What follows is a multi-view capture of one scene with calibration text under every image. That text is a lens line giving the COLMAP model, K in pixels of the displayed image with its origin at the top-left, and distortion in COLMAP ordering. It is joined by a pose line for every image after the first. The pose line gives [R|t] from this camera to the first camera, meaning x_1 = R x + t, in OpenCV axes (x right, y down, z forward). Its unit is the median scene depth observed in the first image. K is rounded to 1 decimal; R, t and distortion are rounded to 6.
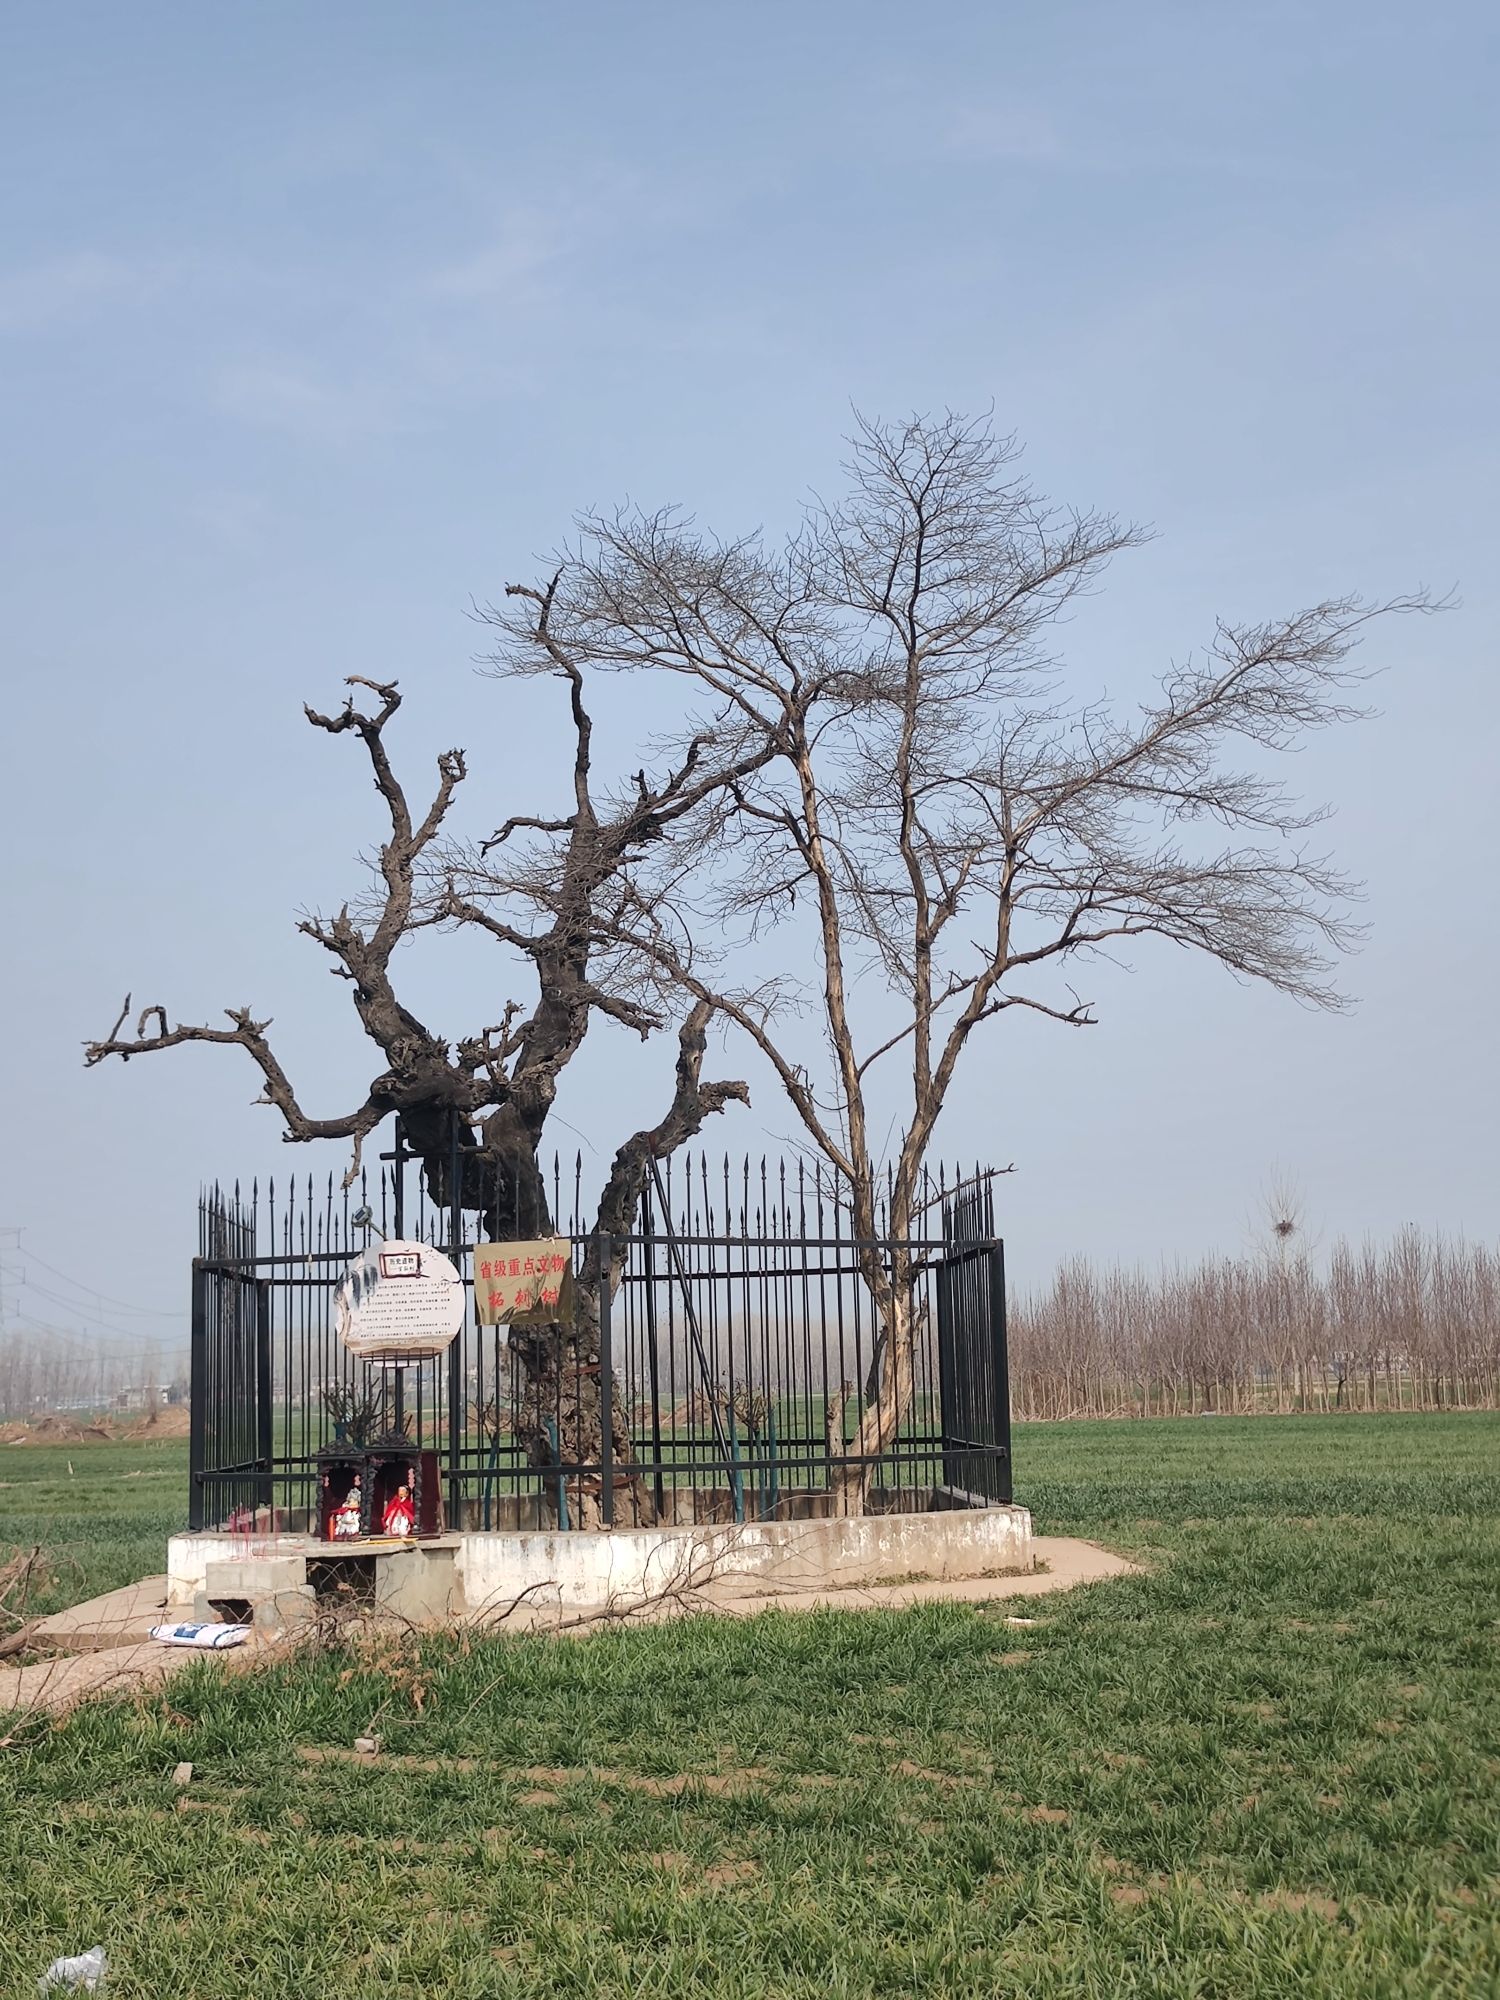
lens RADIAL K [[2408.0, 0, 750.0], [0, 2408.0, 1000.0], [0, 0, 1]] dist [0.015724, 0.008460]
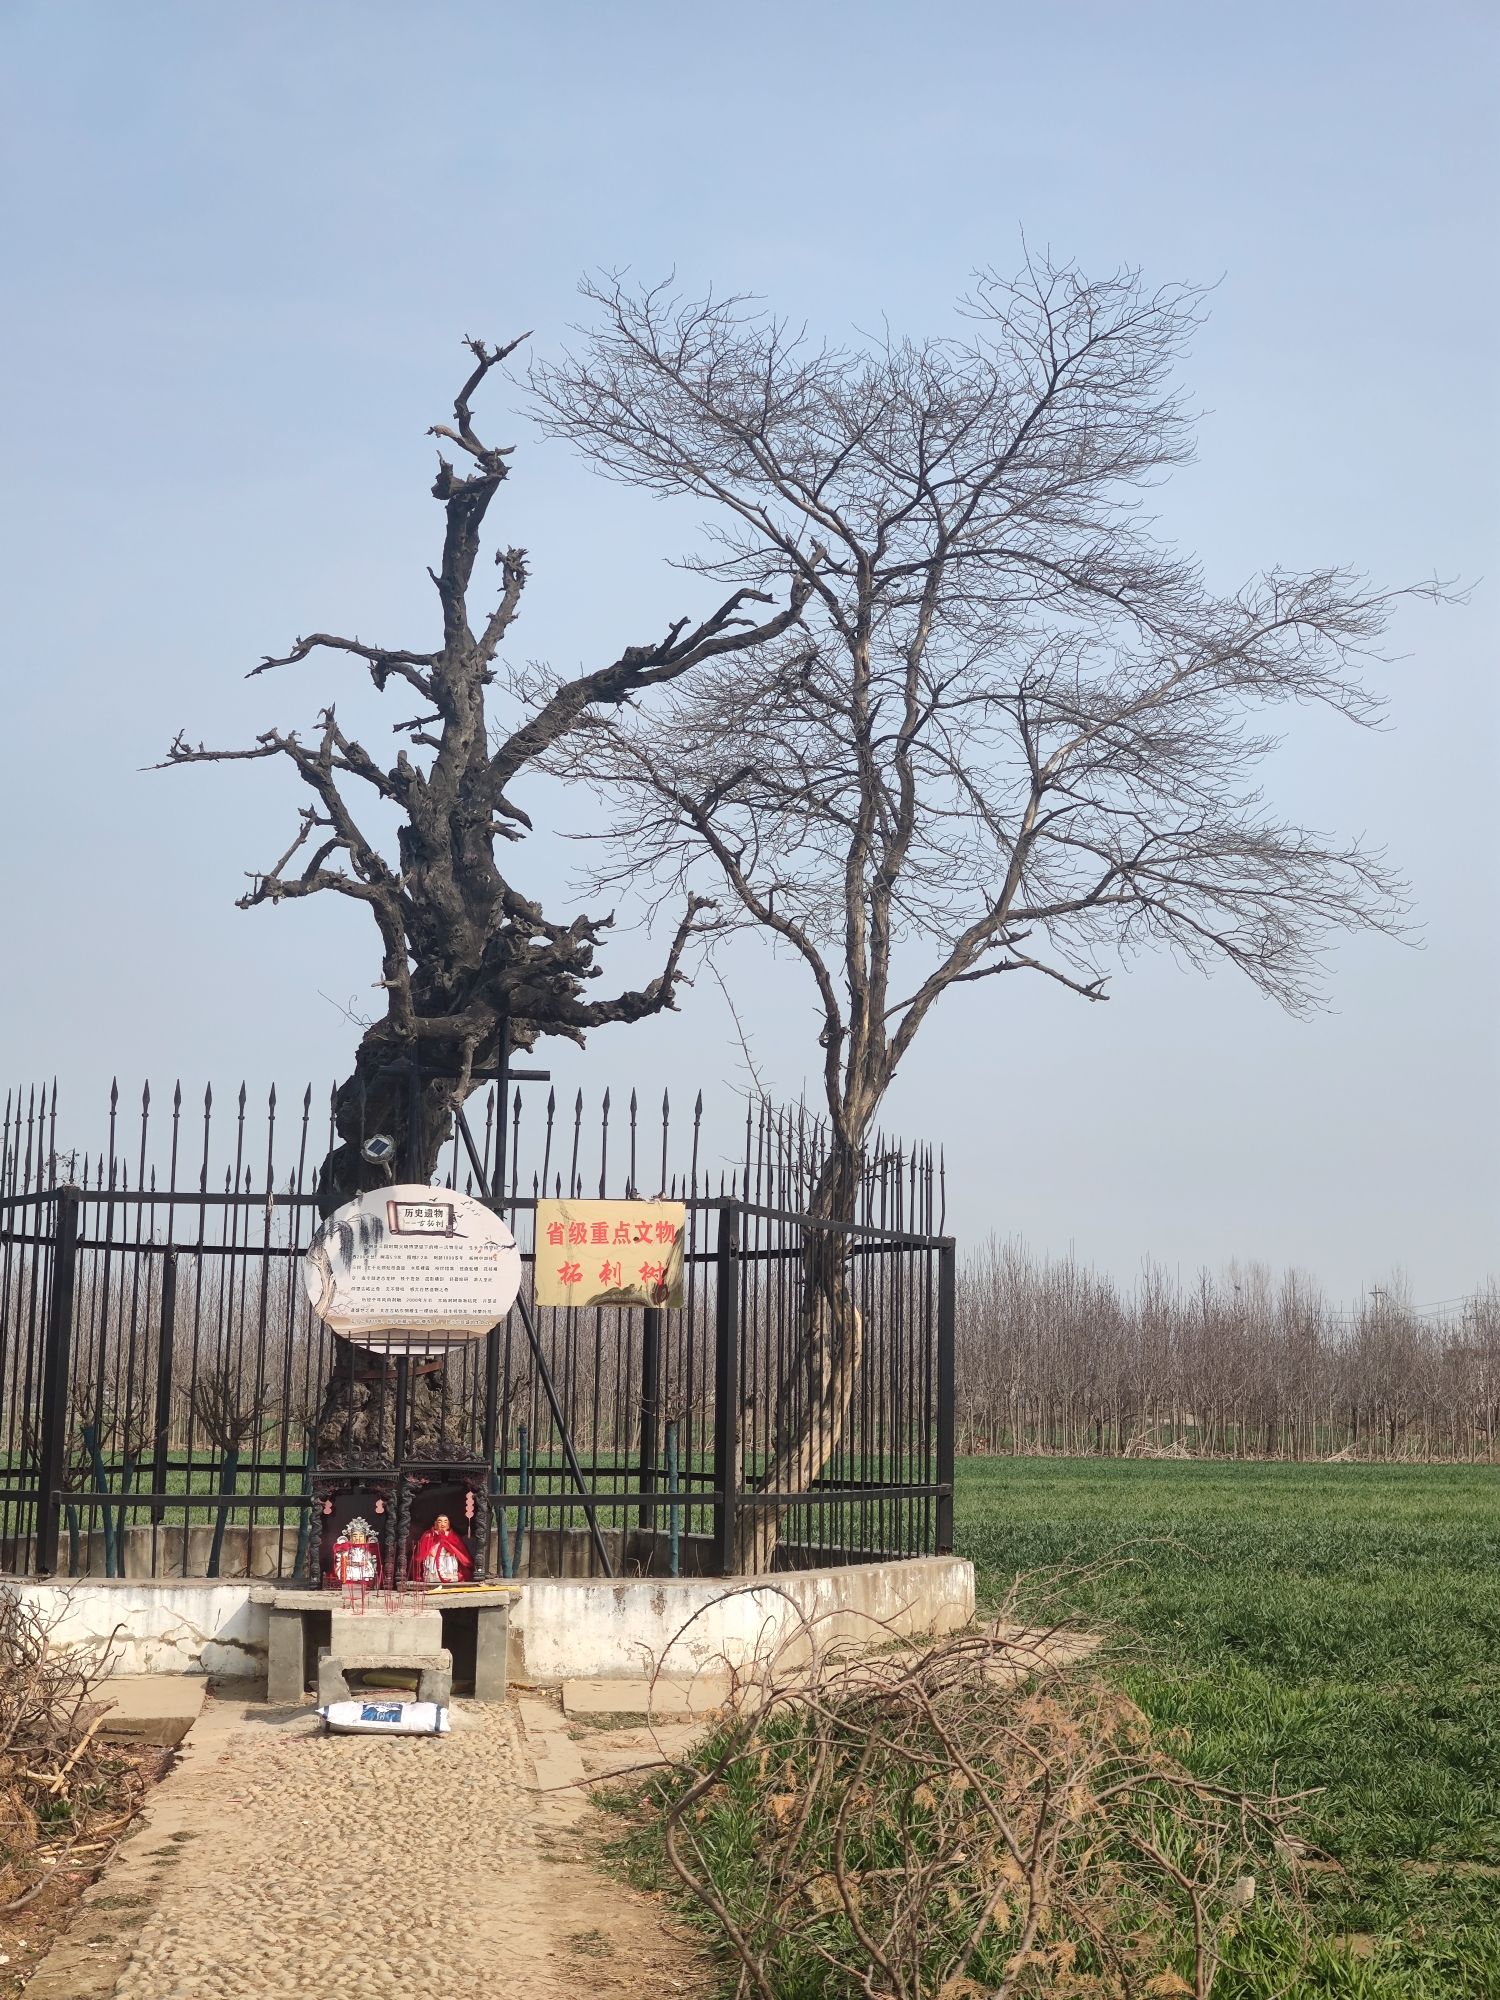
lens RADIAL K [[2827.5, 0, 750.0], [0, 2827.5, 1000.0], [0, 0, 1]] dist [0.206872, -0.018251]
pose [[0.860535, 0.114113, 0.496445, -0.479598], [-0.120782, 0.992501, -0.018774, 0.044784], [-0.494865, -0.043806, 0.867865, 0.178469]]
